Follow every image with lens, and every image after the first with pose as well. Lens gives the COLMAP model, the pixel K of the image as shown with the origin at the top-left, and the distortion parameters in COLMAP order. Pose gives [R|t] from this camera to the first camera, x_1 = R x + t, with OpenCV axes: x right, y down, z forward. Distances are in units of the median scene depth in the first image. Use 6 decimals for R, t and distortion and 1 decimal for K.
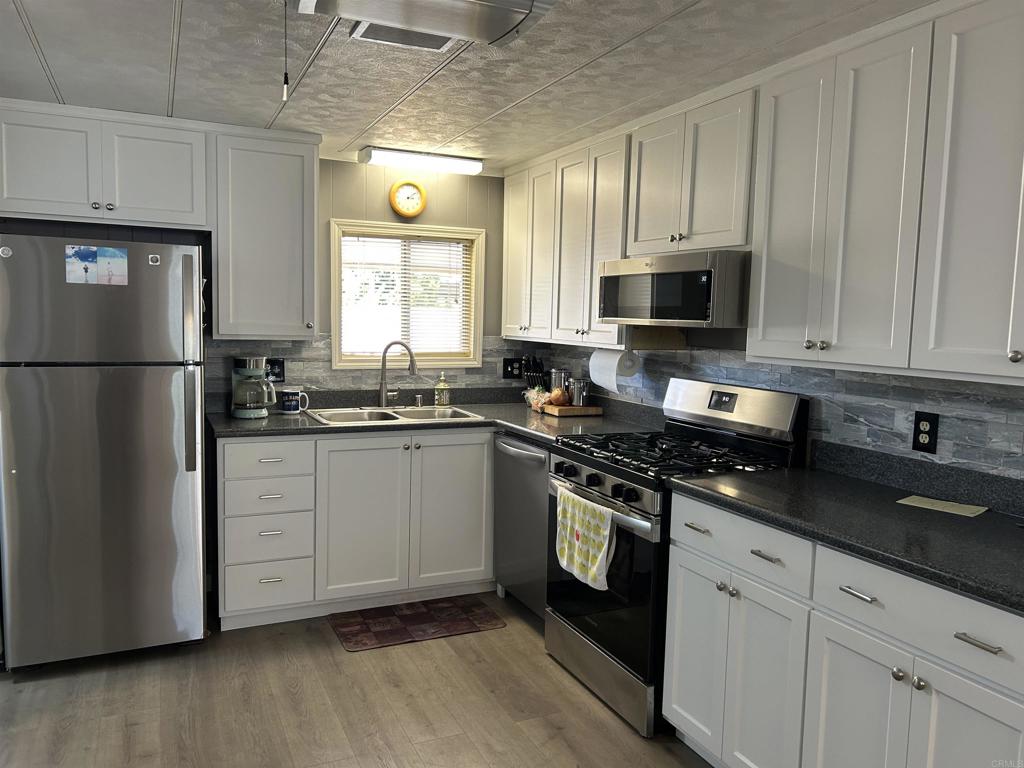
lens RADIAL K [[773.2, 0, 515.6], [0, 773.2, 383.3], [0, 0, 1]] dist [0.044813, -0.044064]
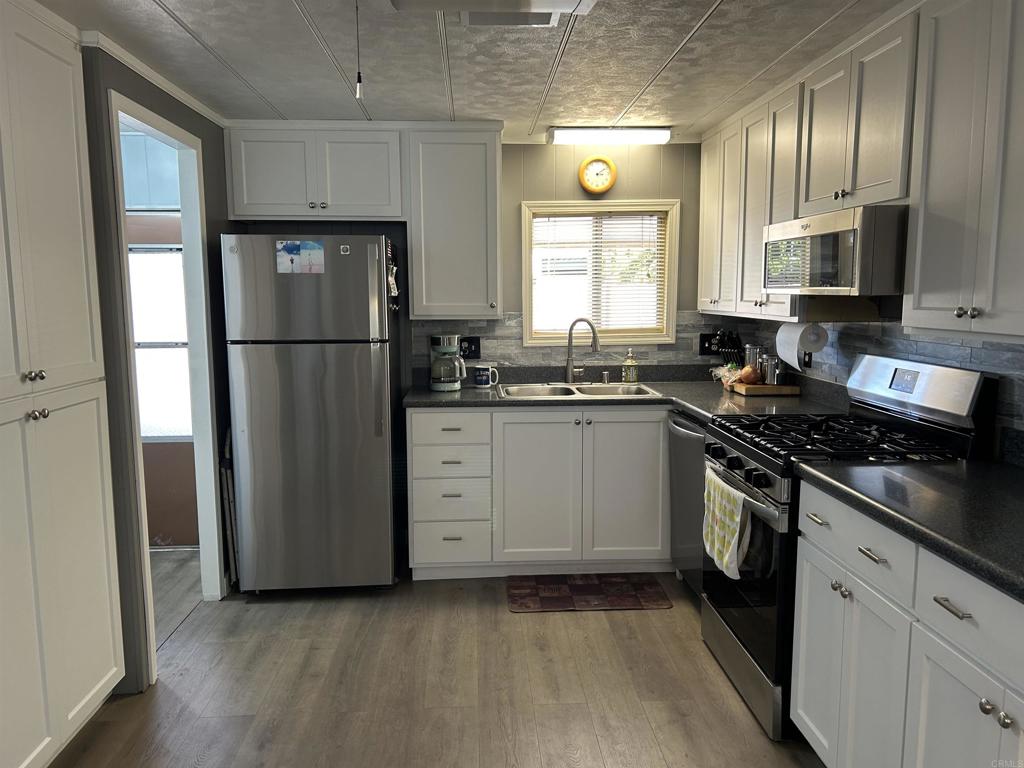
lens RADIAL K [[773.2, 0, 516.1], [0, 773.2, 388.2], [0, 0, 1]] dist [0.044813, -0.044064]
pose [[0.930701, 0.015887, -0.365436, 0.173544], [-0.003410, 0.999390, 0.034763, 0.003149], [0.365765, -0.031108, 0.930187, 0.028379]]
